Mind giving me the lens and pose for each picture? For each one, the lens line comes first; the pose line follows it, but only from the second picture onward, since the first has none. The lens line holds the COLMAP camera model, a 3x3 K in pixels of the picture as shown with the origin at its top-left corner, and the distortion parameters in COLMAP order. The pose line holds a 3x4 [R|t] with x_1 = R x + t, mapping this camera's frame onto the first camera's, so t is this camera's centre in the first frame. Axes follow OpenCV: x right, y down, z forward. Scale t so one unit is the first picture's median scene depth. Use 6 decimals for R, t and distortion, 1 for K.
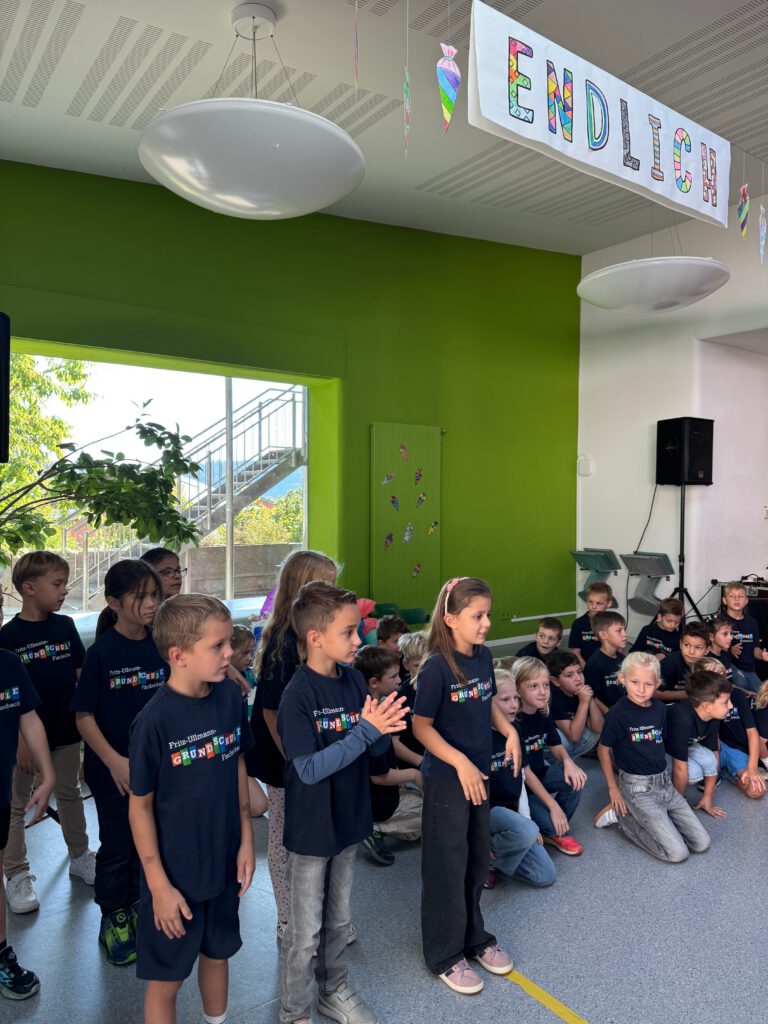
lens RADIAL K [[712.0, 0, 376.4], [0, 712.0, 514.1], [0, 0, 1]] dist [0.040025, -0.054765]
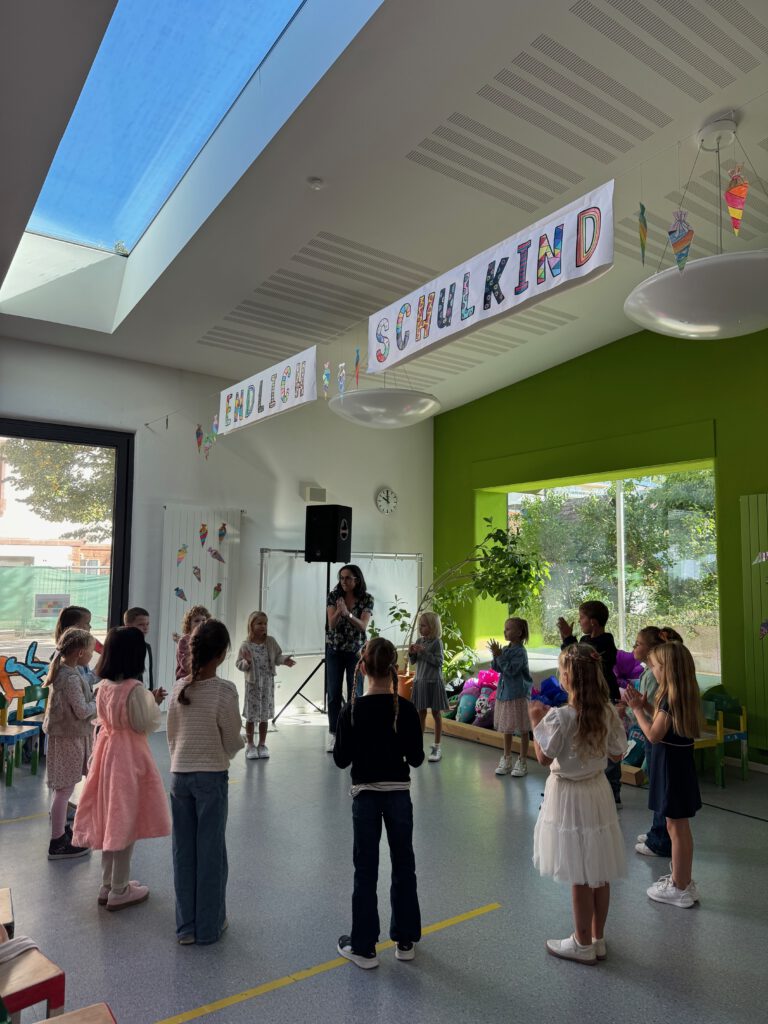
lens RADIAL K [[712.0, 0, 382.2], [0, 712.0, 513.5], [0, 0, 1]] dist [0.040025, -0.054765]
pose [[0.006342, -0.085501, -0.996318, 1.240853], [-0.023384, 0.996053, -0.085627, -0.021164], [0.999706, 0.023841, 0.004317, 0.717889]]
